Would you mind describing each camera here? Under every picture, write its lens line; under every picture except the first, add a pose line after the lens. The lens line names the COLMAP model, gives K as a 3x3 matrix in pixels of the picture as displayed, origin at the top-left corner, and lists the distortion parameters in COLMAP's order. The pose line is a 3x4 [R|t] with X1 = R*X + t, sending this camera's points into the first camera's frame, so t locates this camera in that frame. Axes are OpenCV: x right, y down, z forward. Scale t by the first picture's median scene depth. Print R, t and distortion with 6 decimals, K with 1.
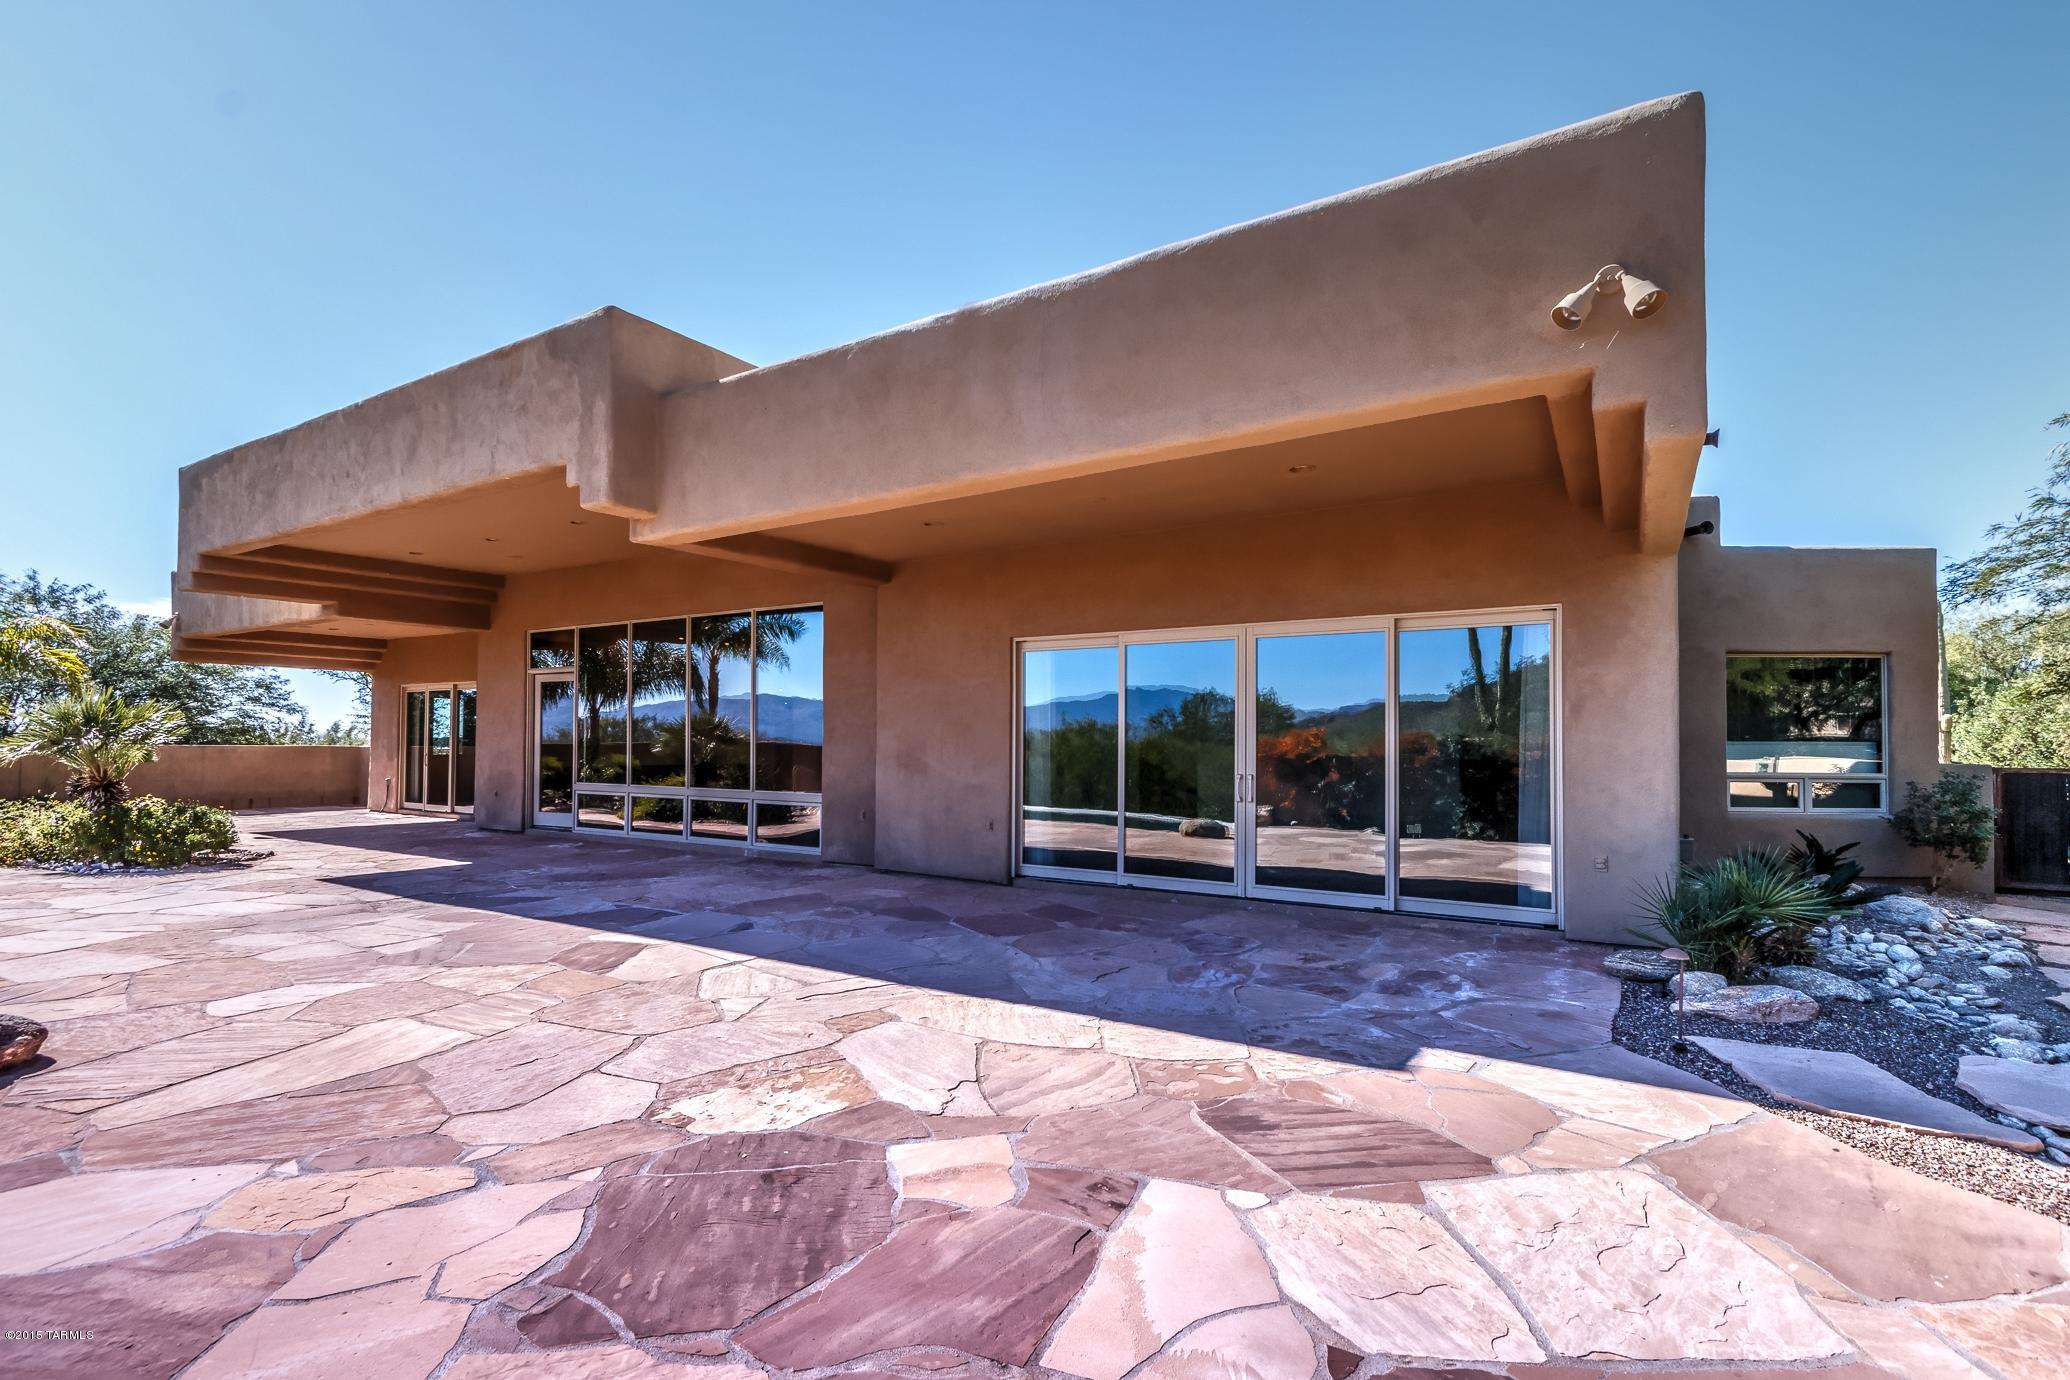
lens RADIAL K [[955.9, 0, 1030.6], [0, 955.9, 750.4], [0, 0, 1]] dist [0.002837, -0.000400]
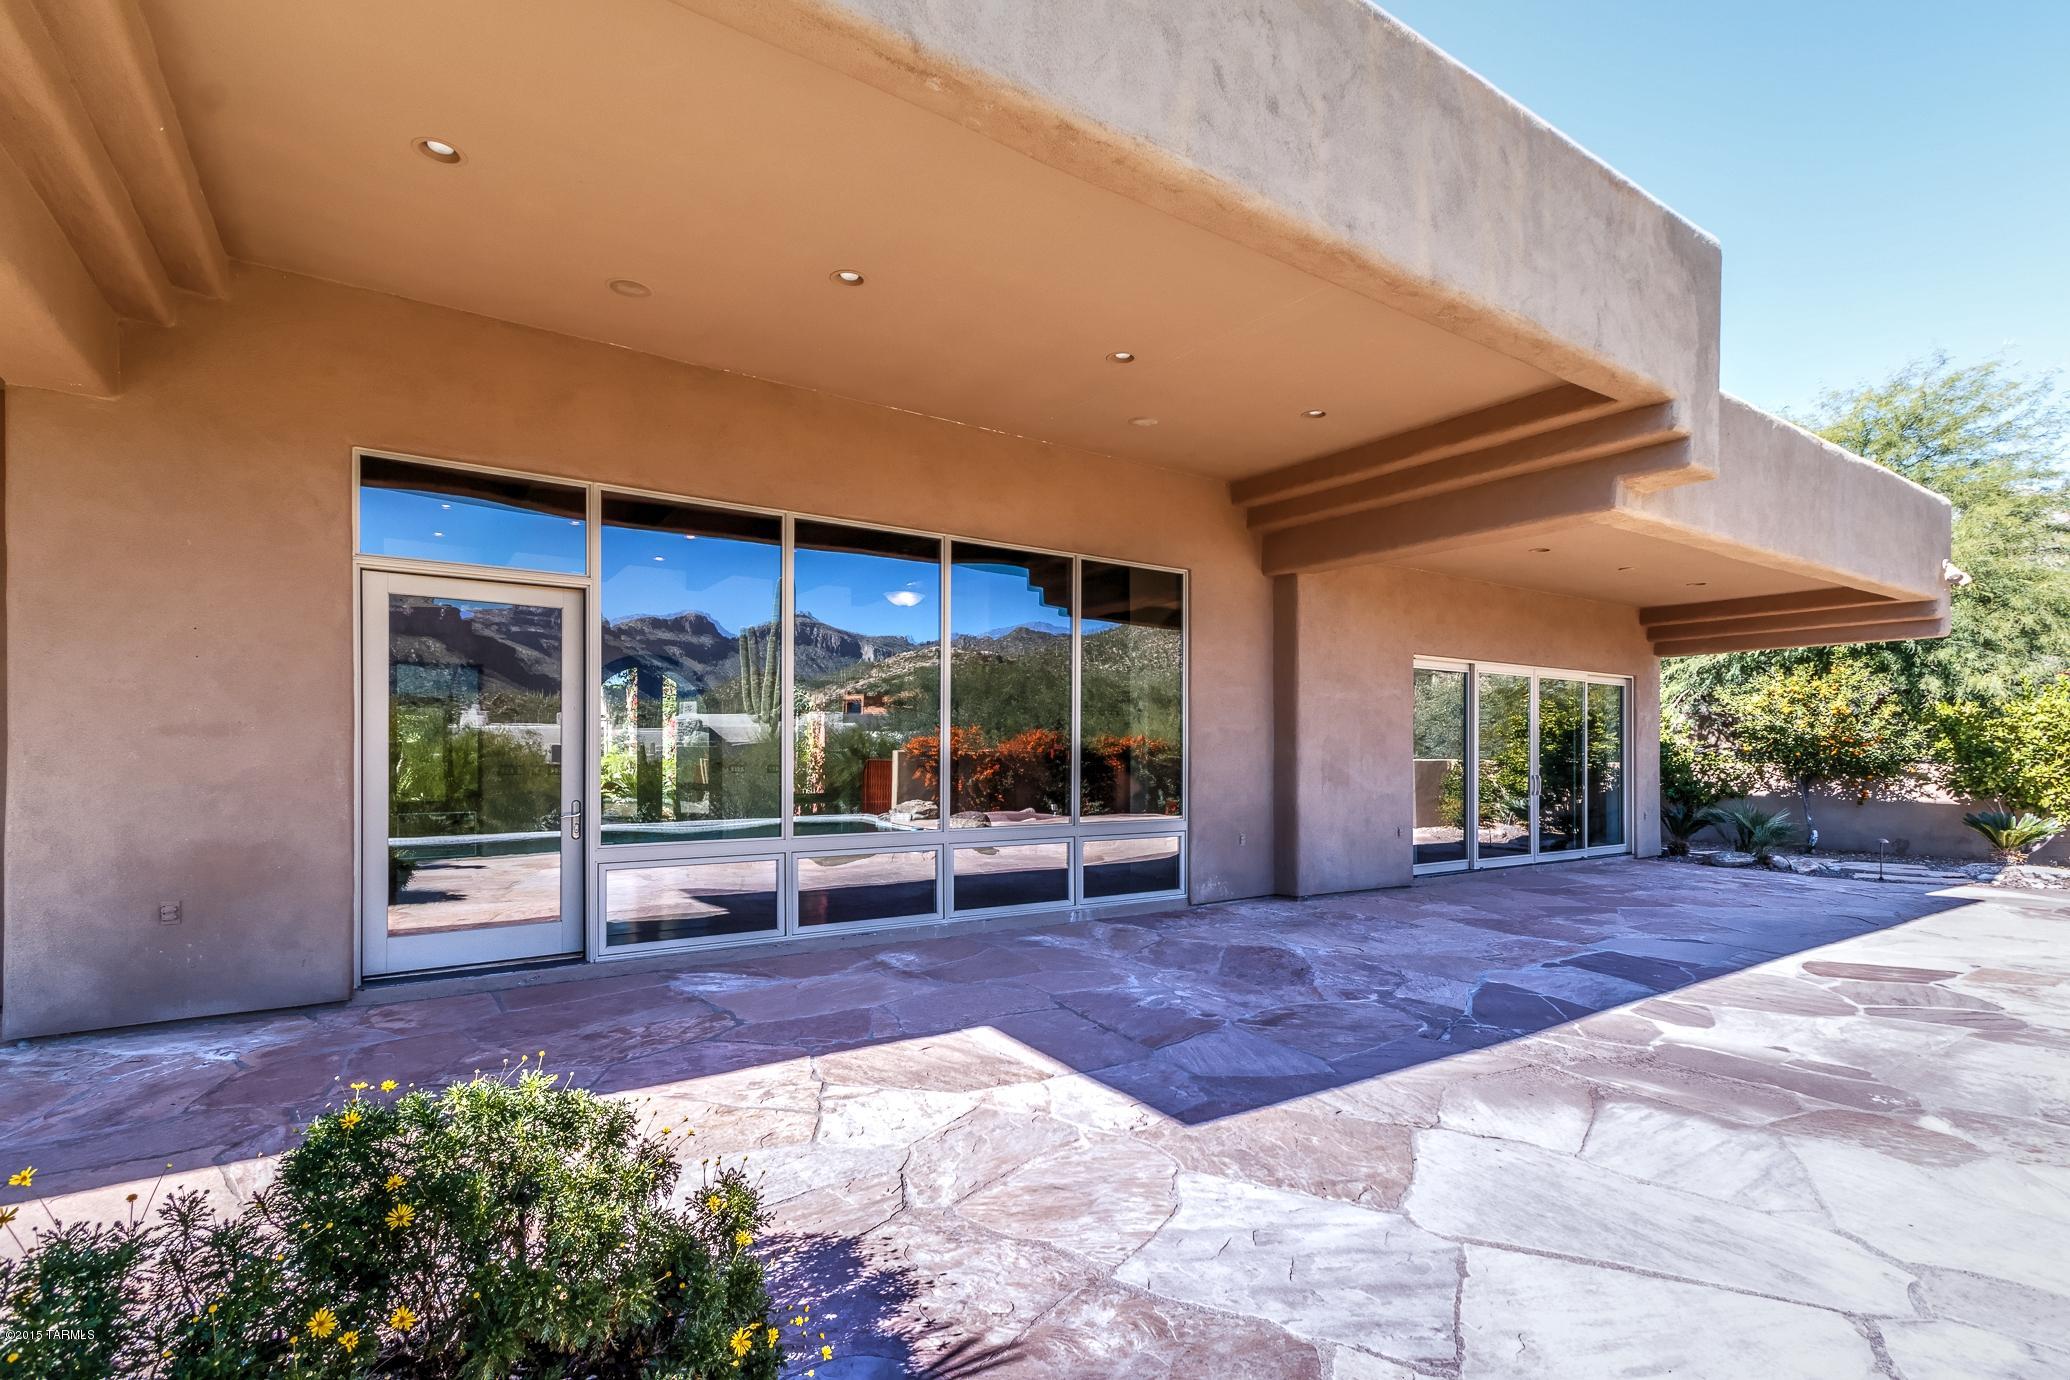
lens RADIAL K [[955.9, 0, 1030.6], [0, 955.9, 750.4], [0, 0, 1]] dist [0.002837, -0.000400]
pose [[0.414053, -0.006883, 0.910227, -1.074638], [0.000379, 0.999973, 0.007390, -0.017075], [-0.910253, -0.002715, 0.414045, 0.876768]]
